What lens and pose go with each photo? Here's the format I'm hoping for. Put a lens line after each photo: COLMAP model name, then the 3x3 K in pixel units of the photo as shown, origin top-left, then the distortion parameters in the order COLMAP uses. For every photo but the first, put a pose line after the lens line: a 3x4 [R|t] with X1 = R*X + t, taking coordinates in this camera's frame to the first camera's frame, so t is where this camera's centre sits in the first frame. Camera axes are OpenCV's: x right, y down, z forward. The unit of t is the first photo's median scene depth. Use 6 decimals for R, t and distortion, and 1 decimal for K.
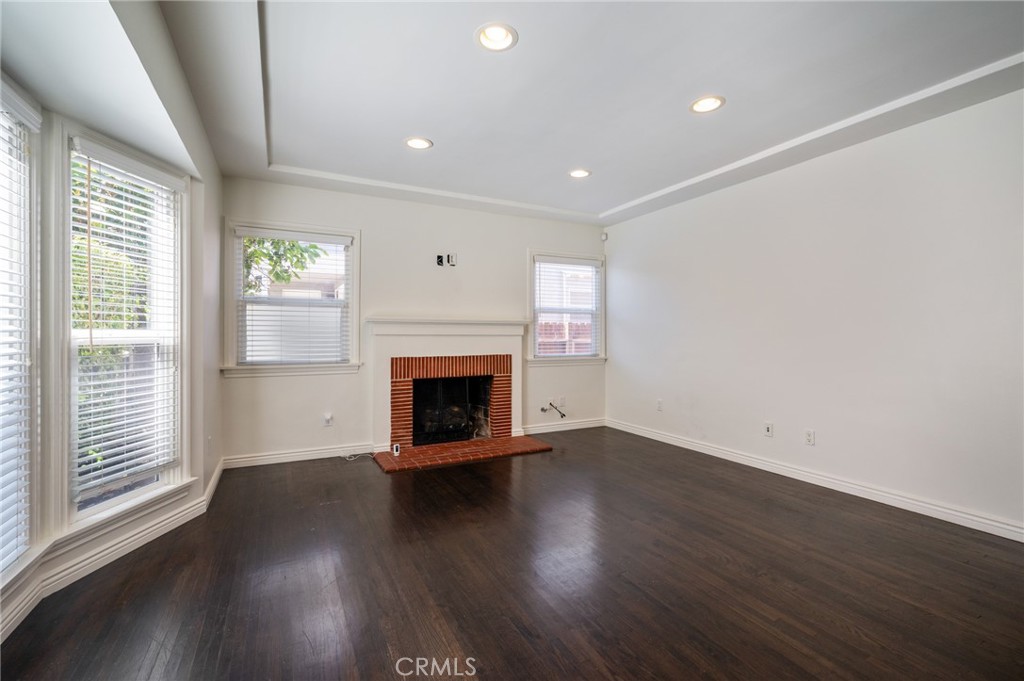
lens RADIAL K [[437.8, 0, 512.2], [0, 437.8, 333.8], [0, 0, 1]] dist [-0.001915, -0.000214]
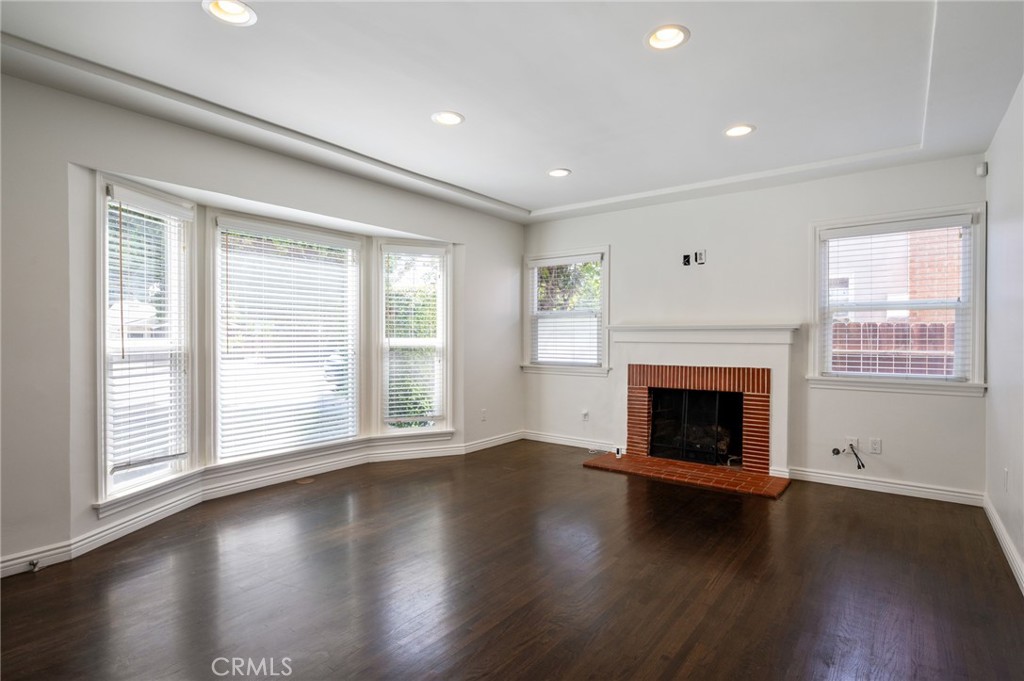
lens RADIAL K [[532.4, 0, 516.8], [0, 532.4, 340.1], [0, 0, 1]] dist [-0.006436, -0.000835]
pose [[0.436760, 0.003558, -0.899571, 0.708605], [-0.001813, 0.999994, 0.003075, -0.005445], [0.899576, 0.000287, 0.436763, 0.210384]]
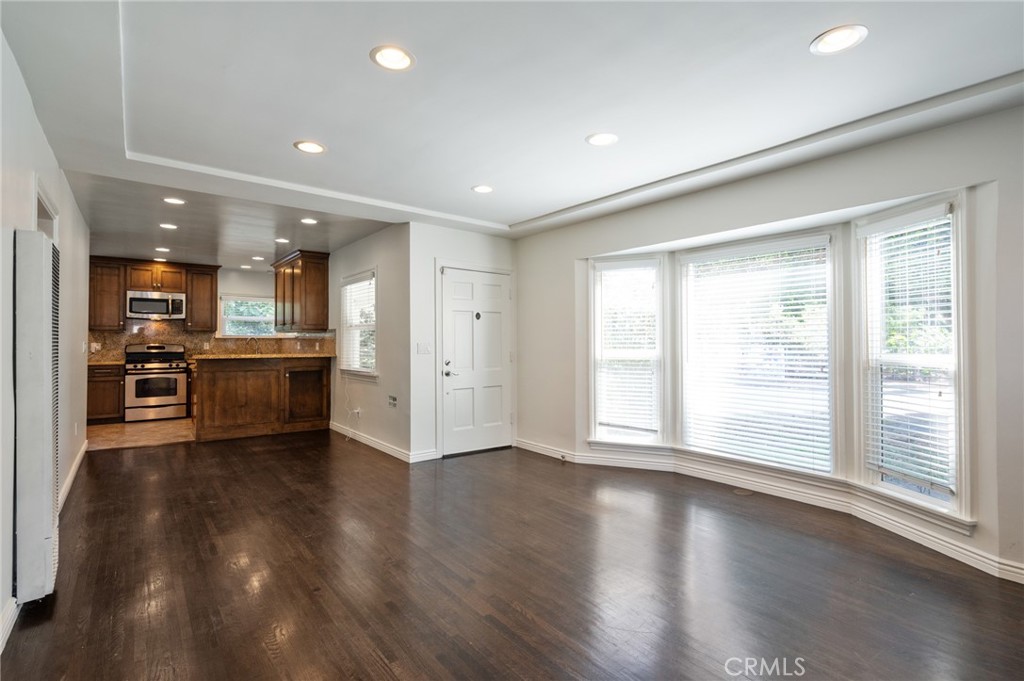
lens RADIAL K [[491.7, 0, 516.8], [0, 491.7, 333.7], [0, 0, 1]] dist [0.000800, 0.001274]
pose [[-0.984430, -0.008186, -0.175585, 0.232404], [-0.005406, 0.999852, -0.016302, -0.020395], [0.175693, -0.015099, -0.984329, 1.127091]]
